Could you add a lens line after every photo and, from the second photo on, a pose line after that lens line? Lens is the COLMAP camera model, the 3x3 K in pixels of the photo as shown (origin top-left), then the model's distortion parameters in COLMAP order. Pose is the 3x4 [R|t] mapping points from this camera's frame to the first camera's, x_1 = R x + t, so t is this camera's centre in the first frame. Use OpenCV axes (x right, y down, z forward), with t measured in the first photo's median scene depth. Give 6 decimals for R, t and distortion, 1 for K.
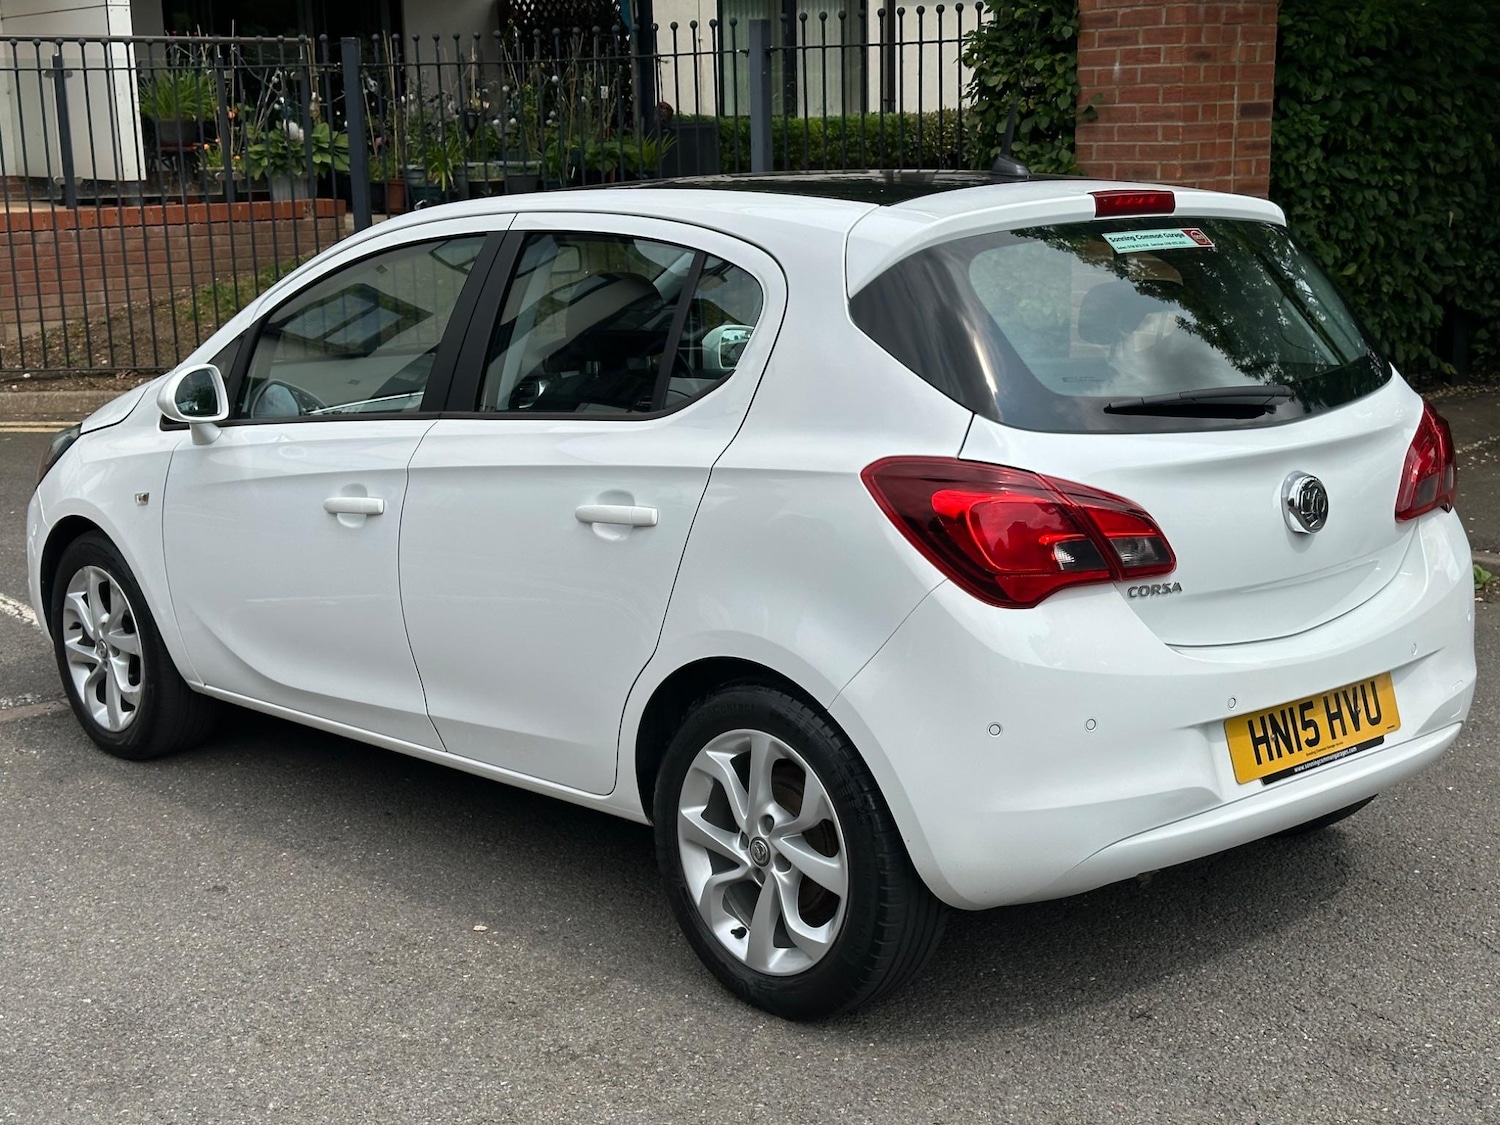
lens RADIAL K [[2080.4, 0, 746.2], [0, 2080.4, 576.5], [0, 0, 1]] dist [0.217209, -0.515769]
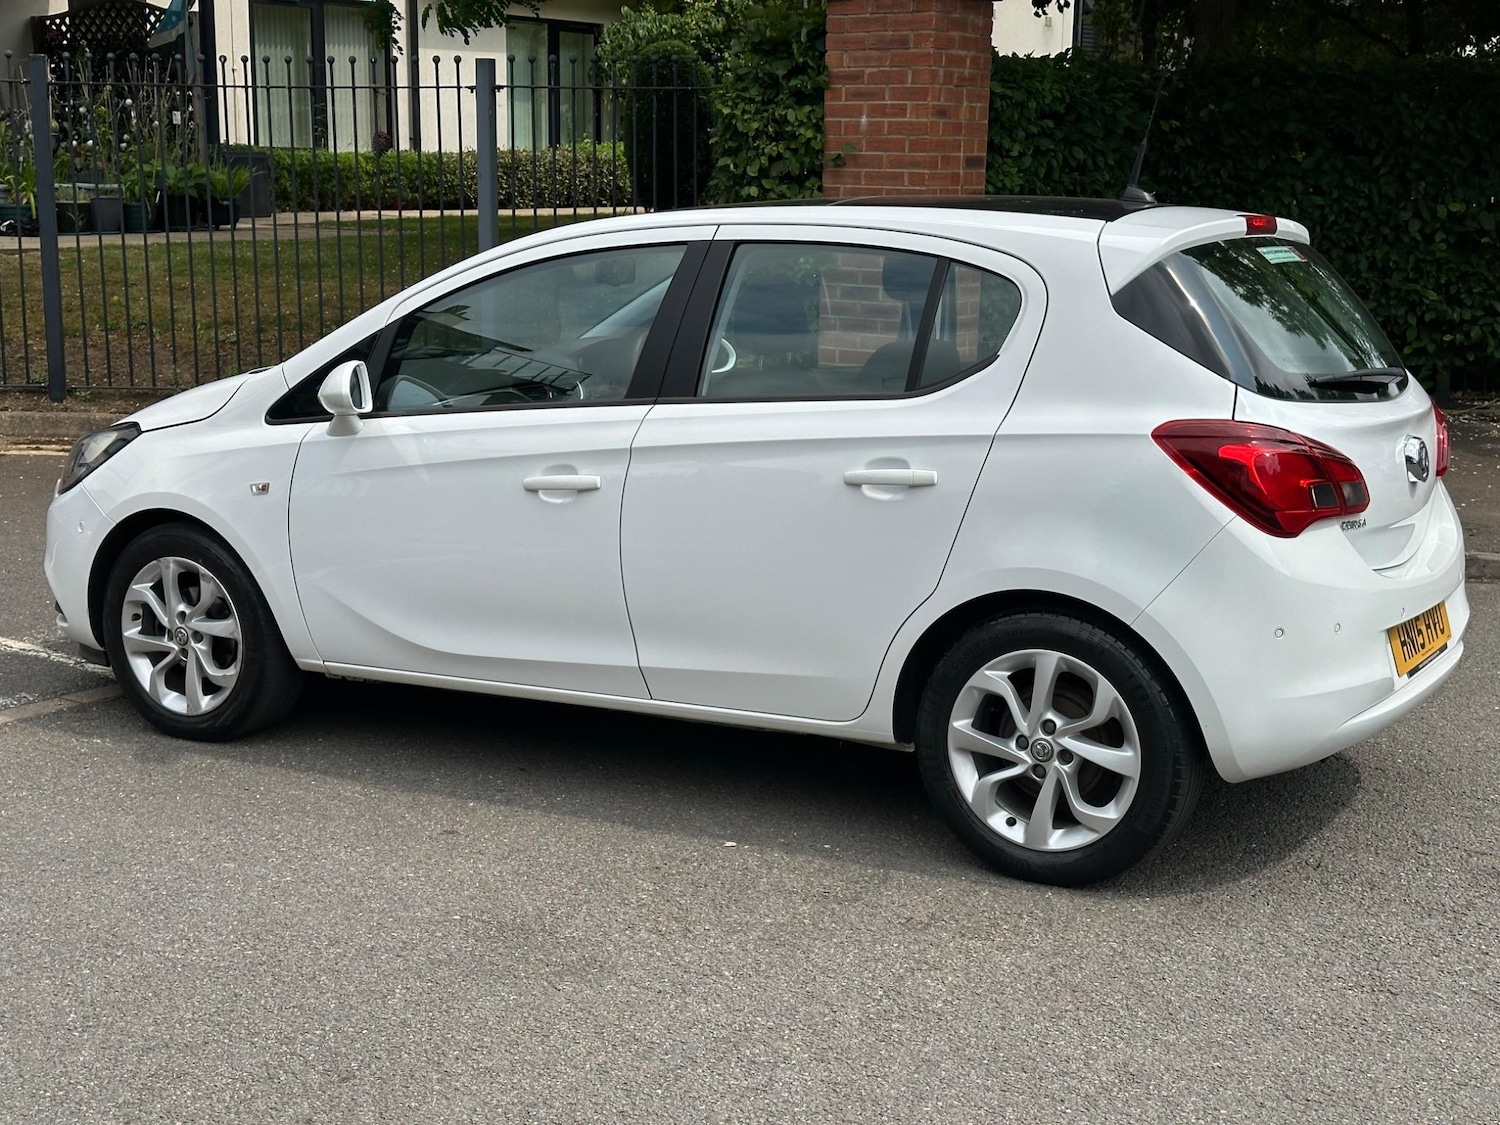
lens RADIAL K [[2072.7, 0, 750.0], [0, 2072.7, 562.5], [0, 0, 1]] dist [0.202126, -0.417071]
pose [[0.956085, -0.023783, 0.292124, -0.428123], [0.031491, 0.999268, -0.021713, 0.036977], [-0.291394, 0.029959, 0.956134, -0.093572]]
